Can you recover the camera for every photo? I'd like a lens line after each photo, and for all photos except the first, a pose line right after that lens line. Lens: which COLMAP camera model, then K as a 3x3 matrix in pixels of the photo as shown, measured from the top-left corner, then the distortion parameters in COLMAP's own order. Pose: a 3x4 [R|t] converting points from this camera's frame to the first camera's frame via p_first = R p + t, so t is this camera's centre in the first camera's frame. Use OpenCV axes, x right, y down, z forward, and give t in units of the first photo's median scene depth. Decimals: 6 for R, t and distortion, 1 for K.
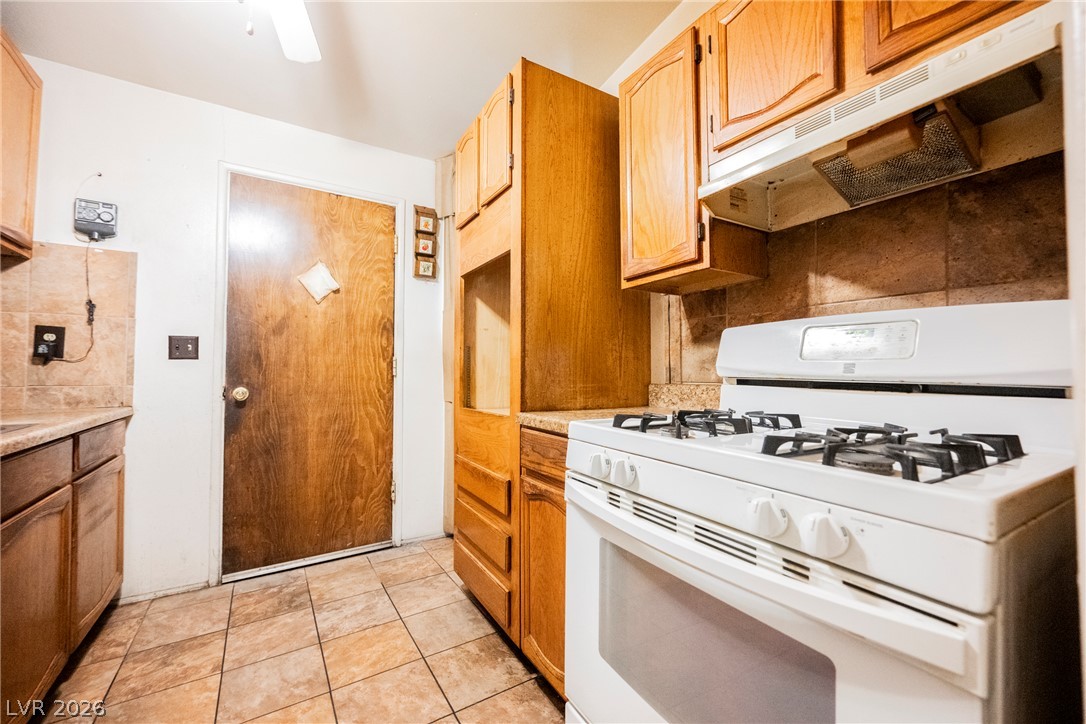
lens RADIAL K [[430.6, 0, 541.9], [0, 430.6, 363.5], [0, 0, 1]] dist [-0.003150, 0.000097]
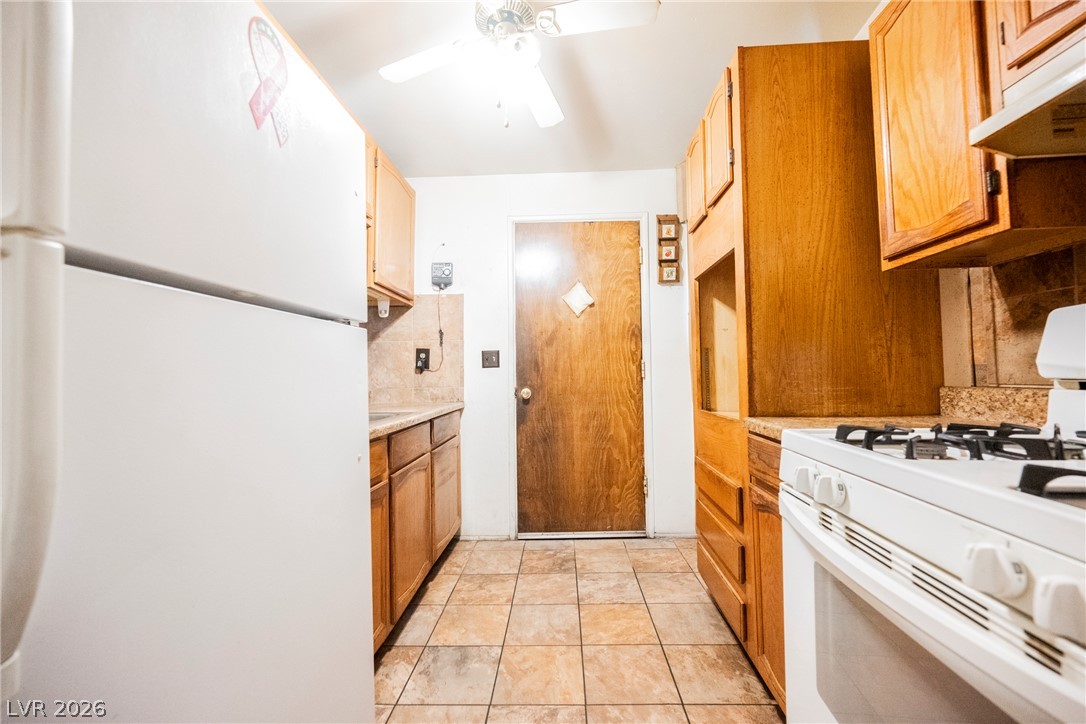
lens RADIAL K [[430.6, 0, 556.3], [0, 430.6, 359.6], [0, 0, 1]] dist [-0.003150, 0.000097]
pose [[0.832760, -0.032952, -0.552653, 0.120001], [0.029454, 0.999450, -0.015210, -0.011162], [0.552851, -0.003612, 0.833272, -0.026342]]
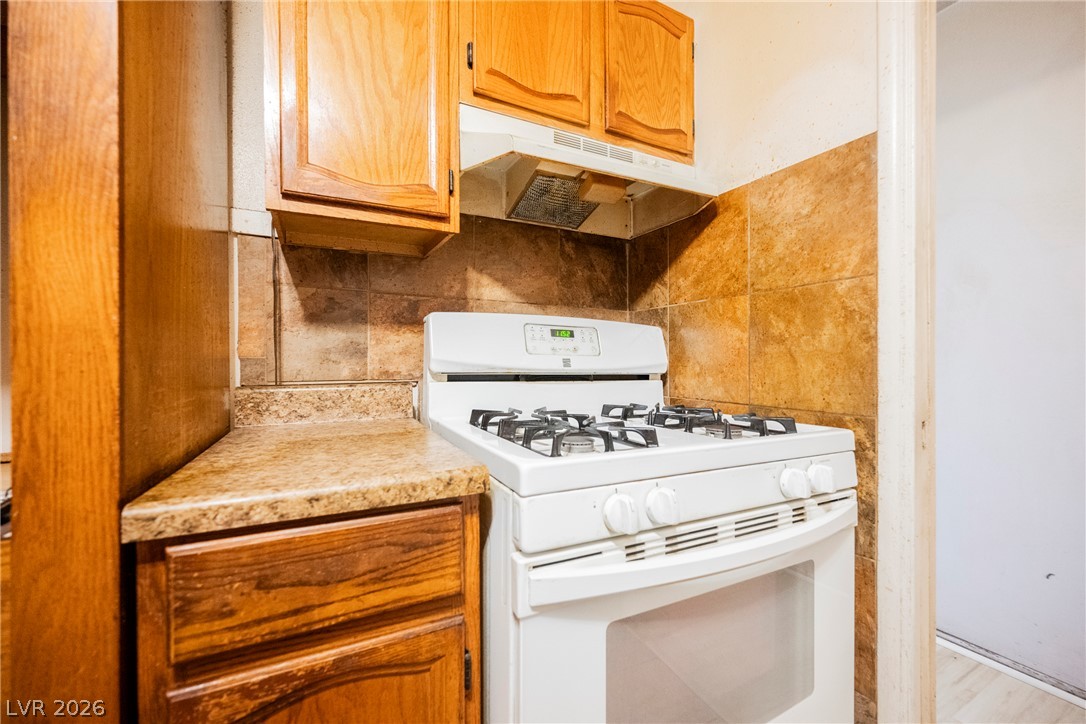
lens RADIAL K [[430.6, 0, 557.9], [0, 430.6, 361.6], [0, 0, 1]] dist [-0.003150, 0.000097]
pose [[0.076172, -0.002098, 0.997092, -0.316684], [-0.021553, 0.999761, 0.003750, 0.002478], [-0.996862, -0.021776, 0.076109, 0.630786]]
